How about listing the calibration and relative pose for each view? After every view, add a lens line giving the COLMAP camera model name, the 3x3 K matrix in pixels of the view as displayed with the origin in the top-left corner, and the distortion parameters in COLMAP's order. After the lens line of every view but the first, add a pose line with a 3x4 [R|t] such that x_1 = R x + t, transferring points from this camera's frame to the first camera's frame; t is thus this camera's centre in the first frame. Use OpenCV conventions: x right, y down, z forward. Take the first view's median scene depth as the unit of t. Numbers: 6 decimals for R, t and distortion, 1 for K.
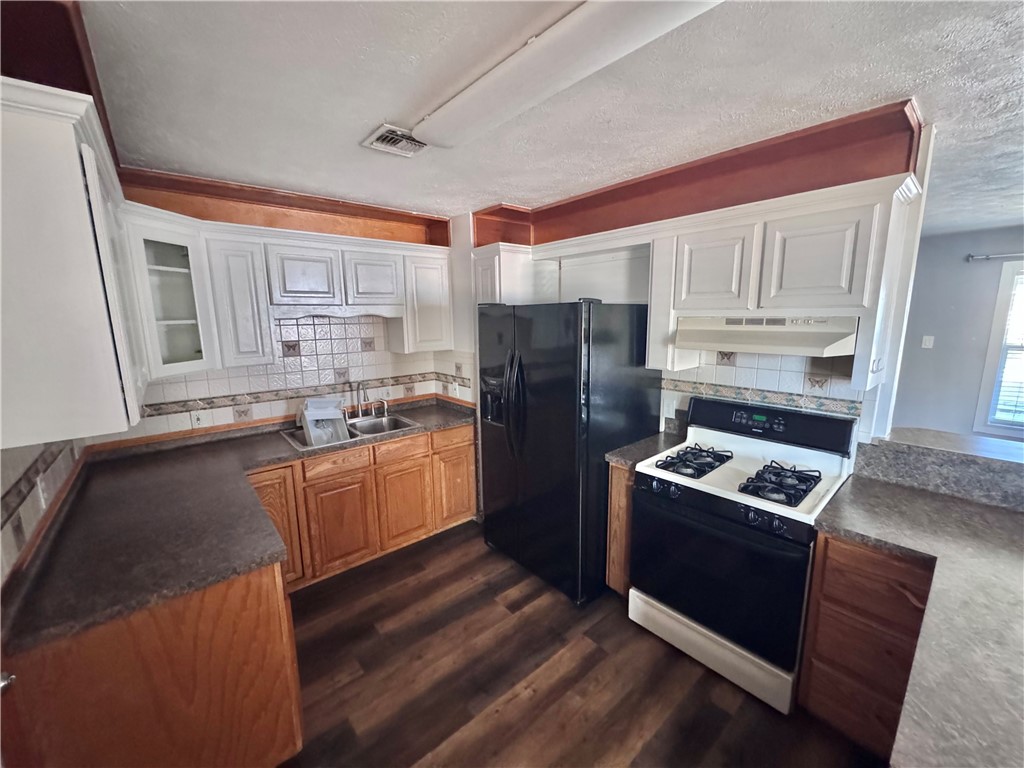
lens RADIAL K [[408.0, 0, 511.2], [0, 408.0, 384.9], [0, 0, 1]] dist [-0.003308, -0.000321]
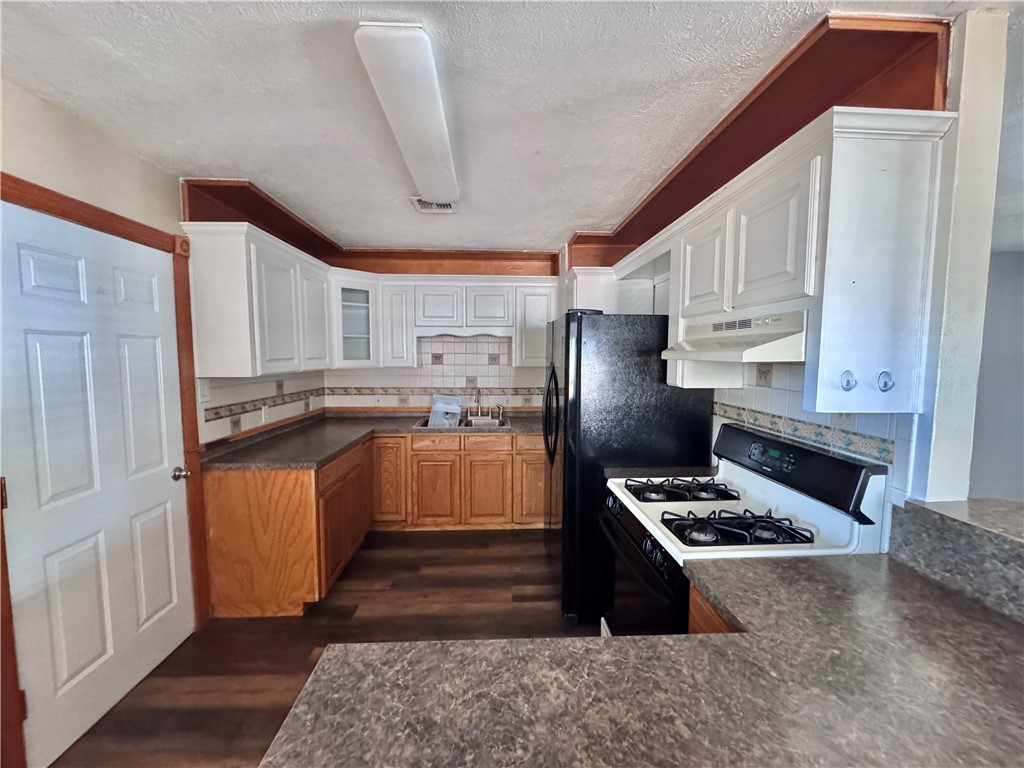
lens RADIAL K [[408.0, 0, 511.2], [0, 408.0, 384.9], [0, 0, 1]] dist [-0.003308, -0.000321]
pose [[0.789444, 0.063840, -0.610494, 0.605683], [-0.119005, 0.991624, -0.050192, 0.045370], [0.602177, 0.112275, 0.790429, 0.079574]]
